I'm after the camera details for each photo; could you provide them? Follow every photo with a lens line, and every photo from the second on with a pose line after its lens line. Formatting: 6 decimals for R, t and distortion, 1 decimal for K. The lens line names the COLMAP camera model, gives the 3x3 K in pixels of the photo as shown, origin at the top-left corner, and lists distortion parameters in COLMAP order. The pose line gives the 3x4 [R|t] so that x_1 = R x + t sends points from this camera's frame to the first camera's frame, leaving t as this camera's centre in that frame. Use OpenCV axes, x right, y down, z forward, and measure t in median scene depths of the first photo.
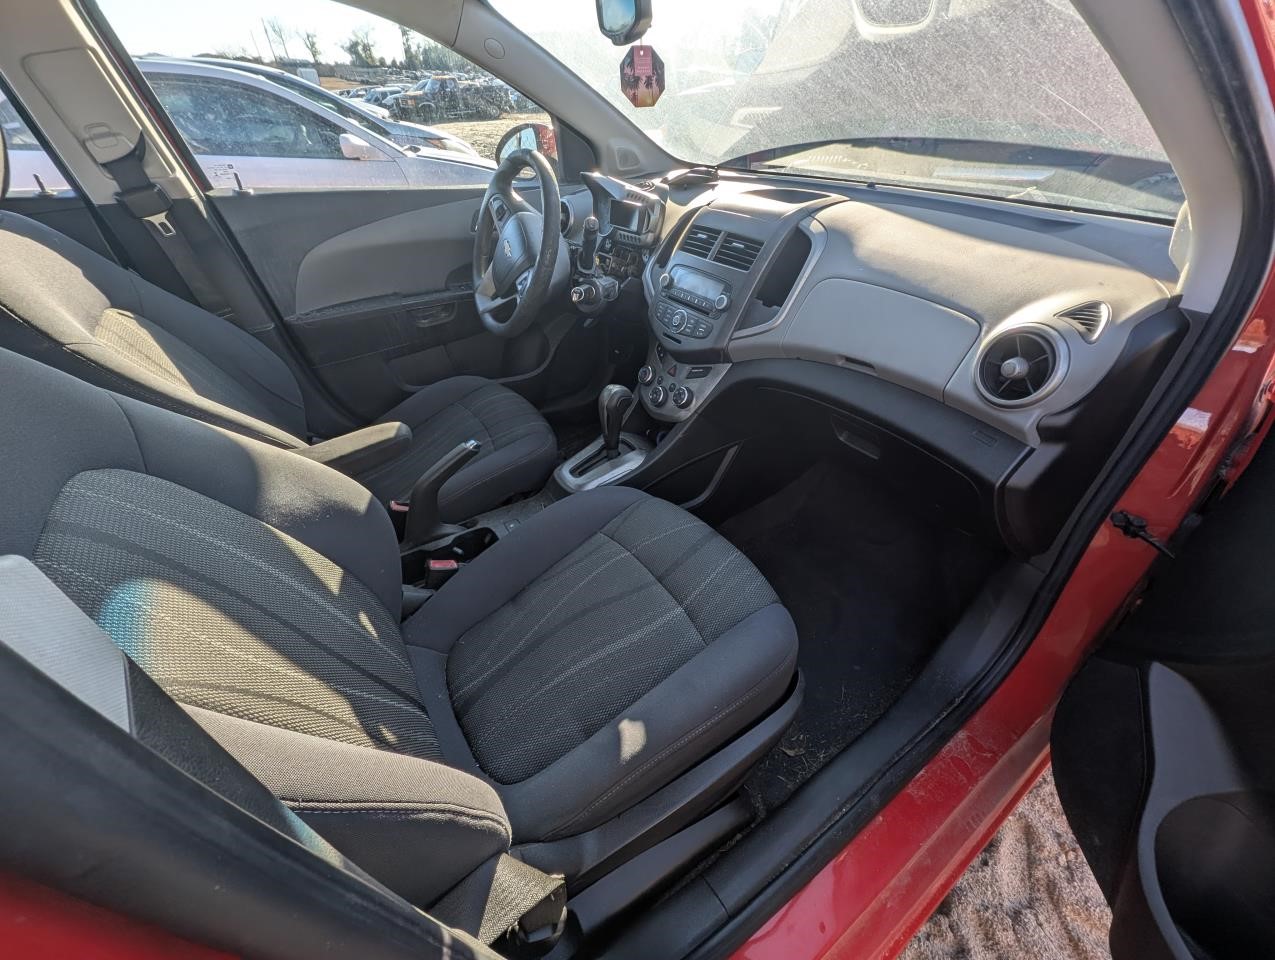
lens RADIAL K [[499.9, 0, 637.5], [0, 499.9, 480.0], [0, 0, 1]] dist [0.001192, 0.000022]
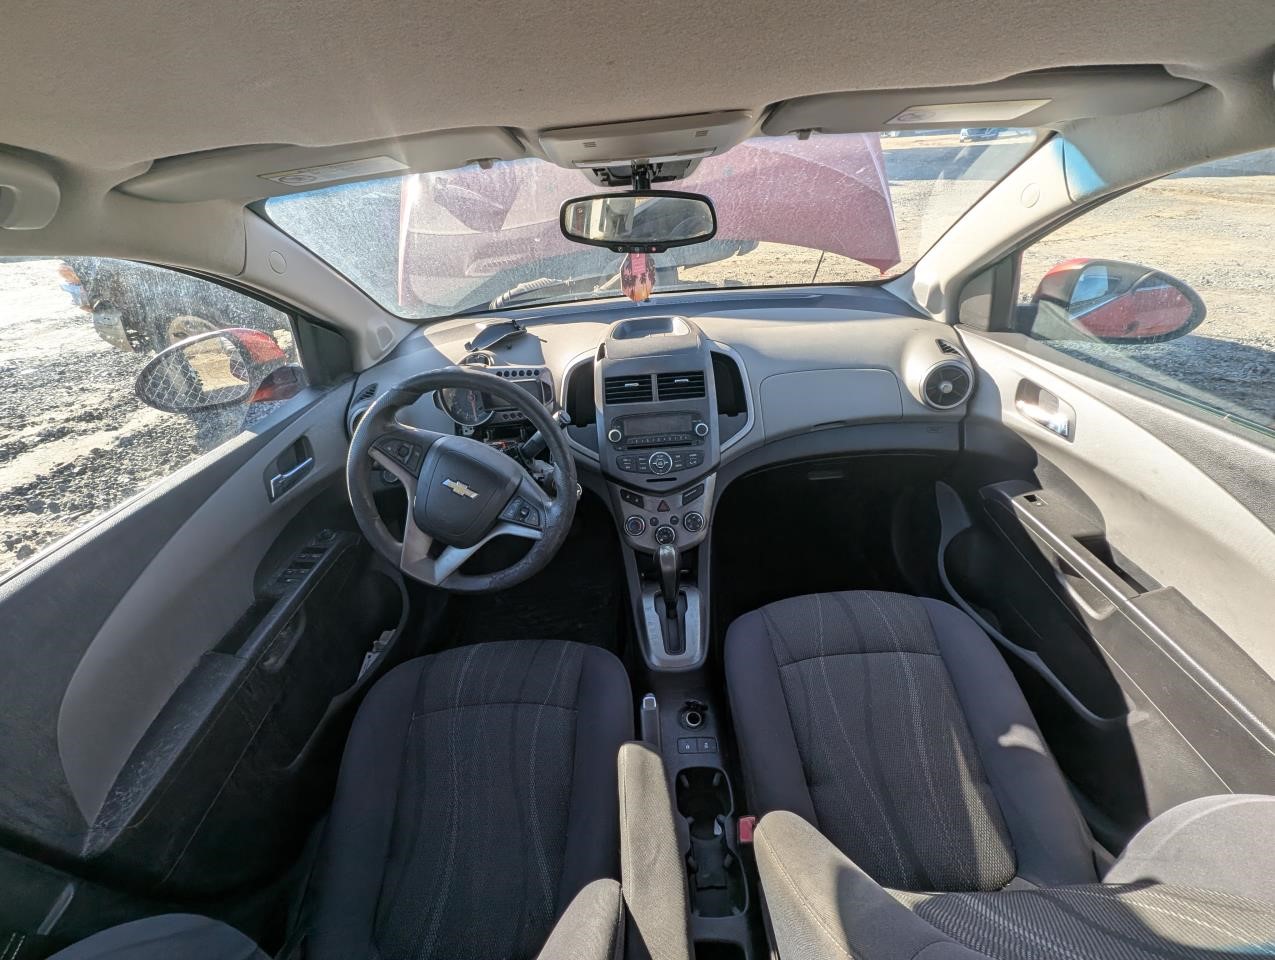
lens RADIAL K [[499.9, 0, 637.5], [0, 499.9, 480.0], [0, 0, 1]] dist [0.001192, 0.000022]
pose [[0.541681, -0.486299, 0.685634, -0.754522], [0.561072, 0.816539, 0.135875, -0.518401], [-0.625923, 0.311089, 0.715153, 0.350056]]
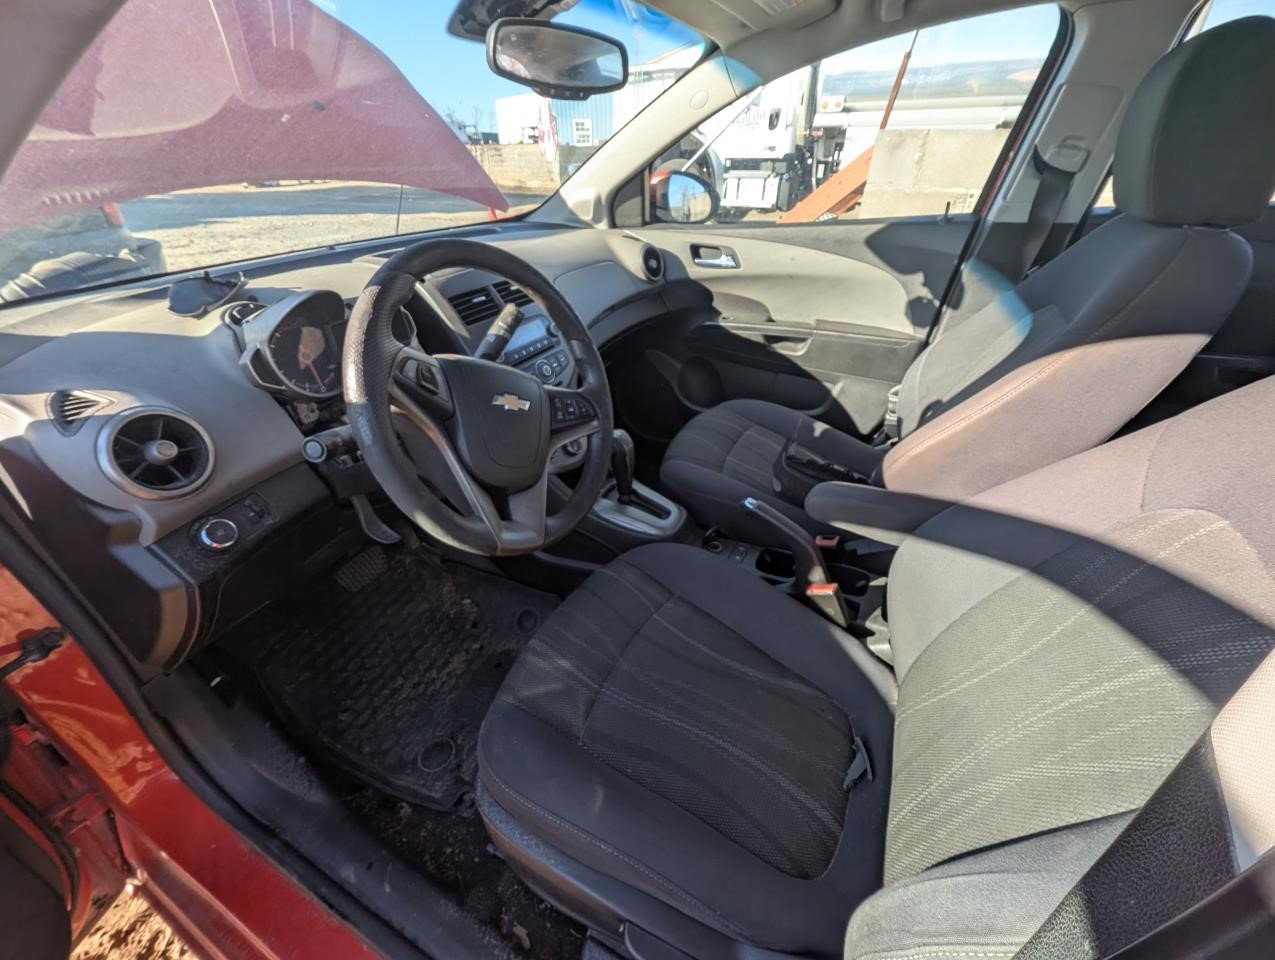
lens RADIAL K [[499.9, 0, 637.5], [0, 499.9, 480.0], [0, 0, 1]] dist [0.001192, 0.000022]
pose [[-0.451484, -0.479118, 0.752734, -0.956523], [0.564025, 0.500446, 0.656833, -0.855546], [-0.691403, 0.721111, 0.044291, 1.119116]]
